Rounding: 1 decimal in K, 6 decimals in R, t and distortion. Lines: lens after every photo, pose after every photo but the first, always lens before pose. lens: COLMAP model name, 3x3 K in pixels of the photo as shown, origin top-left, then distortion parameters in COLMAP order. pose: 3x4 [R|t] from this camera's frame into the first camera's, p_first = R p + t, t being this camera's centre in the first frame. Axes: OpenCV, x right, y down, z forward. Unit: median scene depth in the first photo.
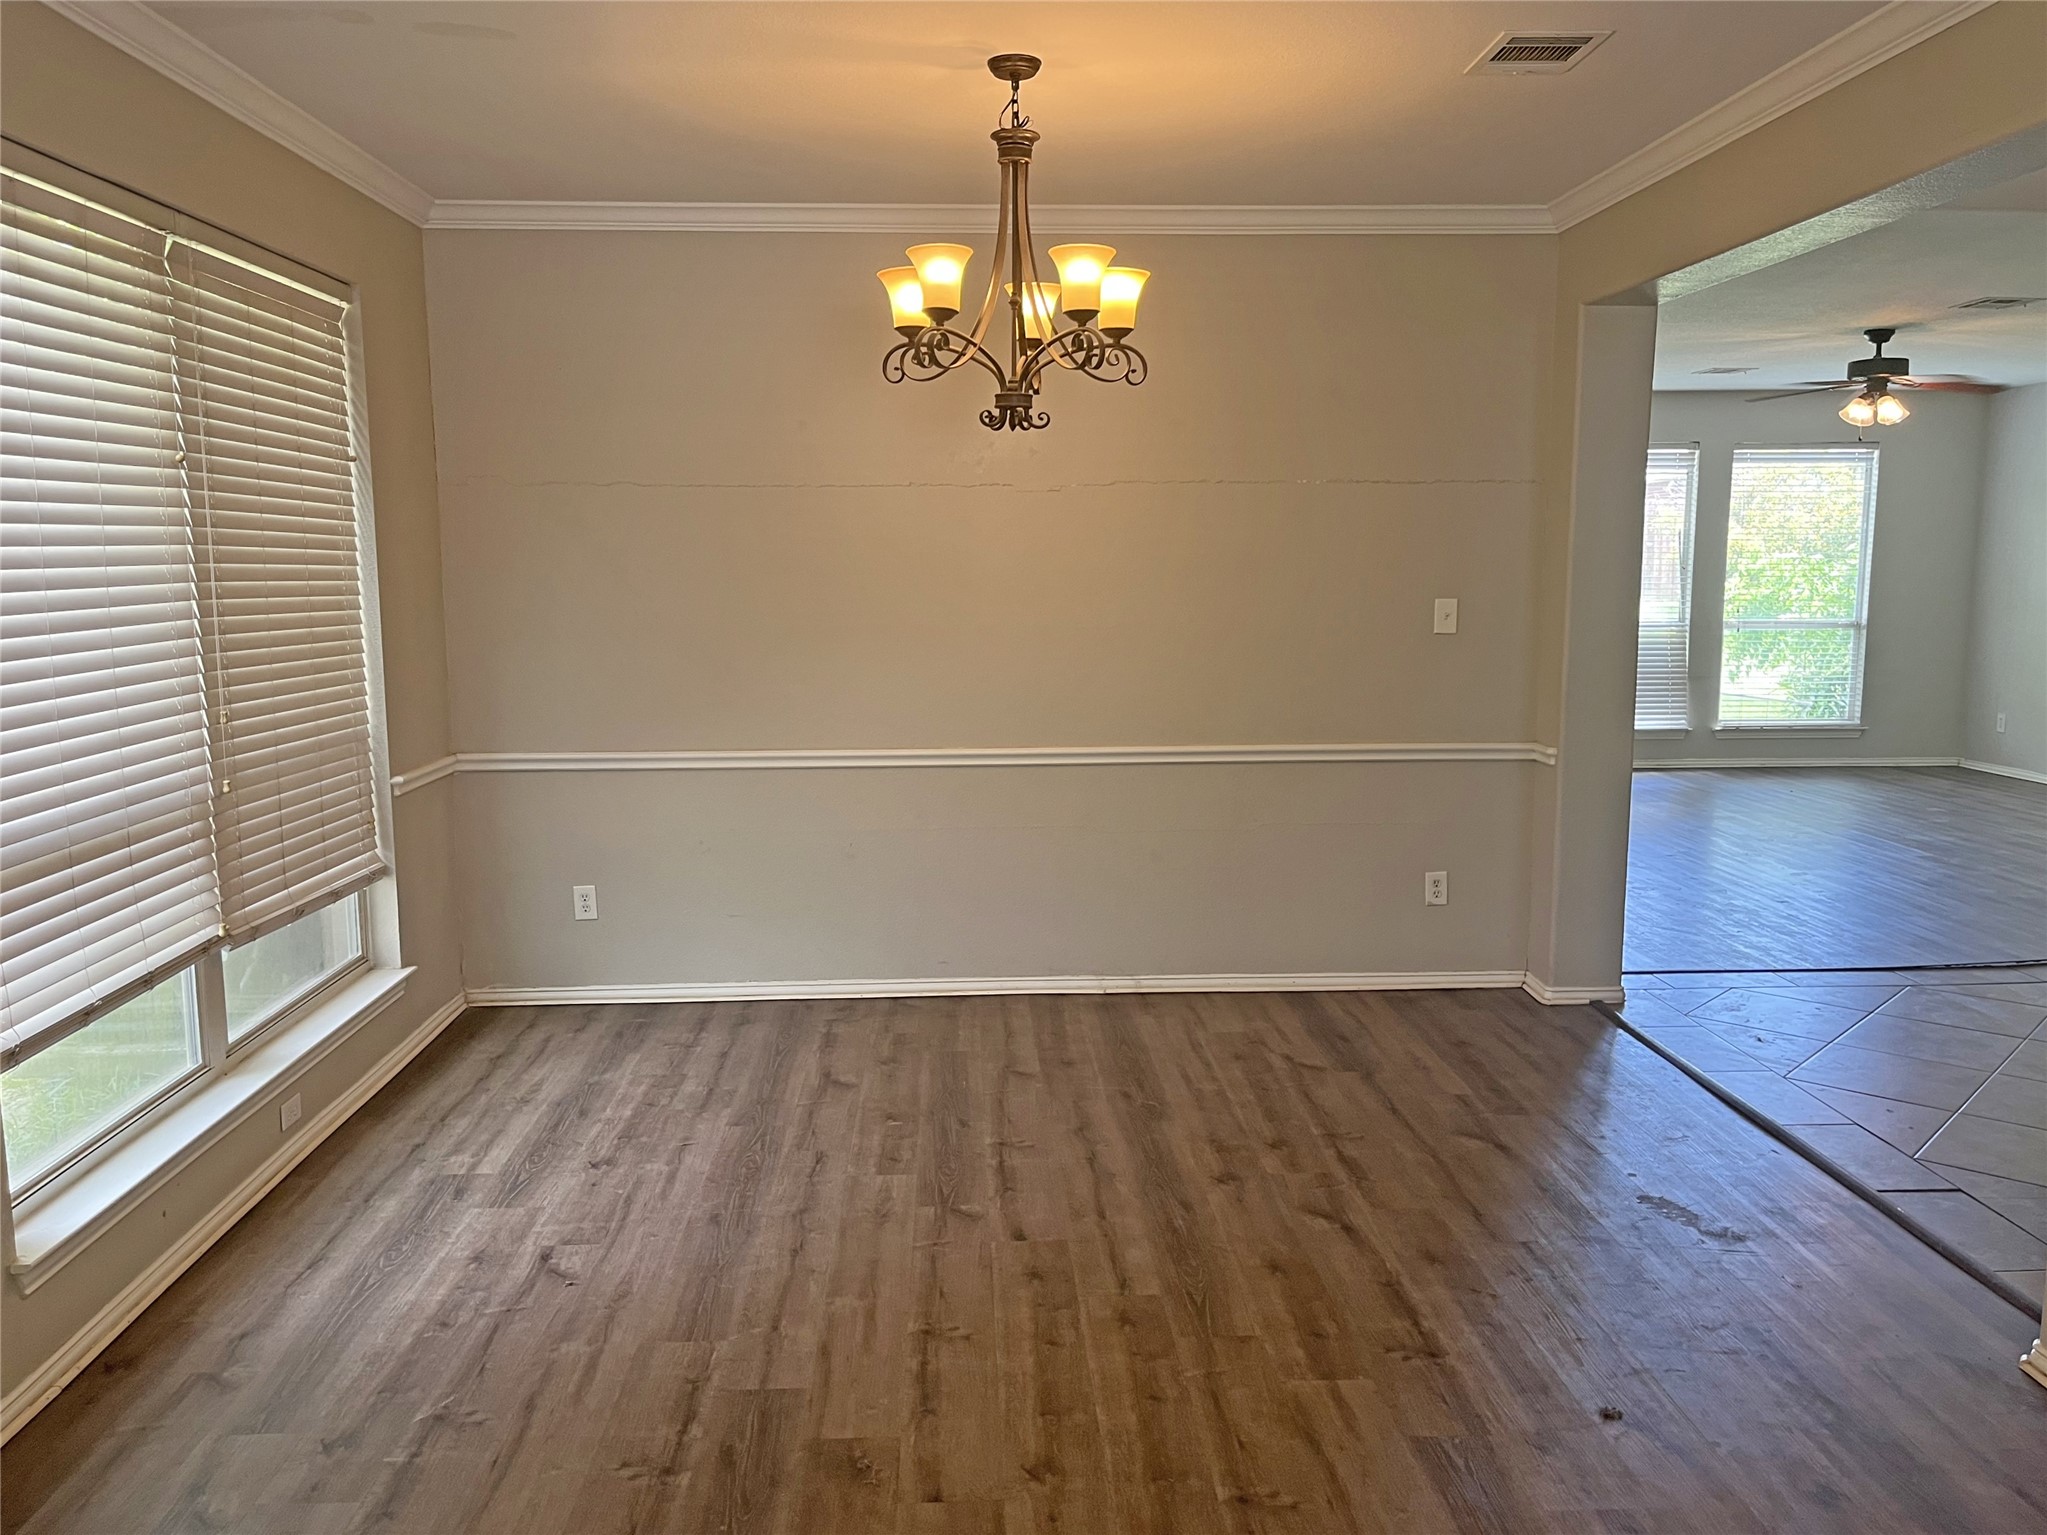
lens RADIAL K [[1548.2, 0, 1022.4], [0, 1548.2, 773.5], [0, 0, 1]] dist [0.060794, -0.092681]
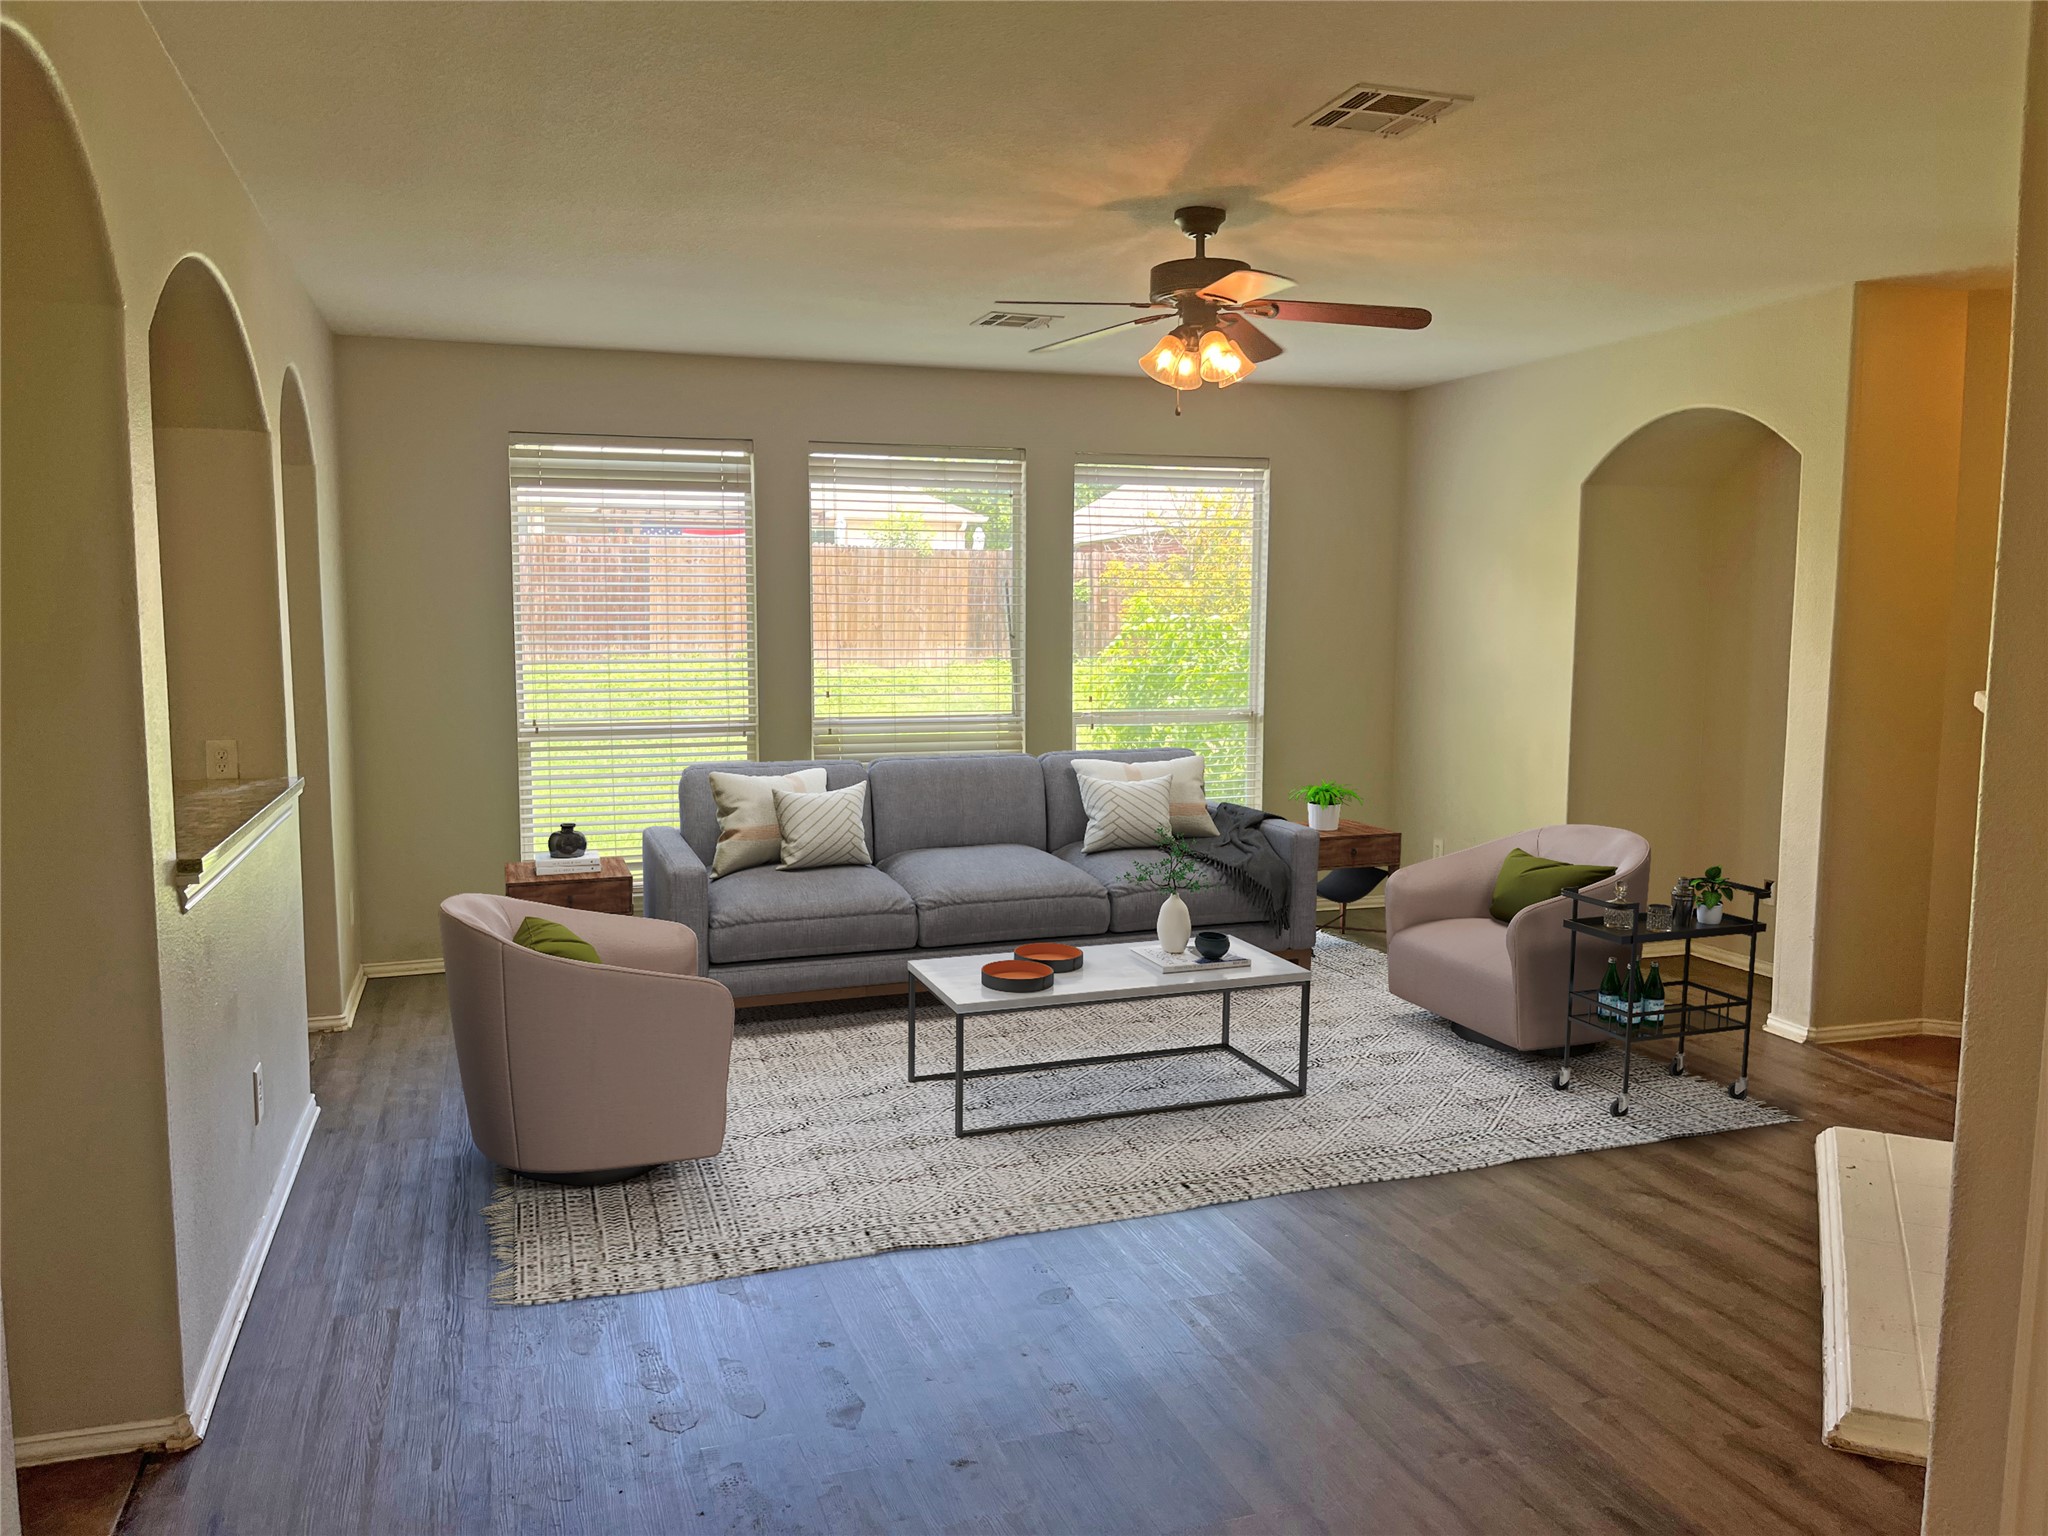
lens RADIAL K [[1548.9, 0, 1022.9], [0, 1548.9, 774.1], [0, 0, 1]] dist [0.060794, -0.092681]
pose [[0.957930, -0.024045, 0.285992, 0.235446], [0.032581, 0.999153, -0.025123, -0.055241], [-0.285146, 0.033384, 0.957903, 0.361278]]
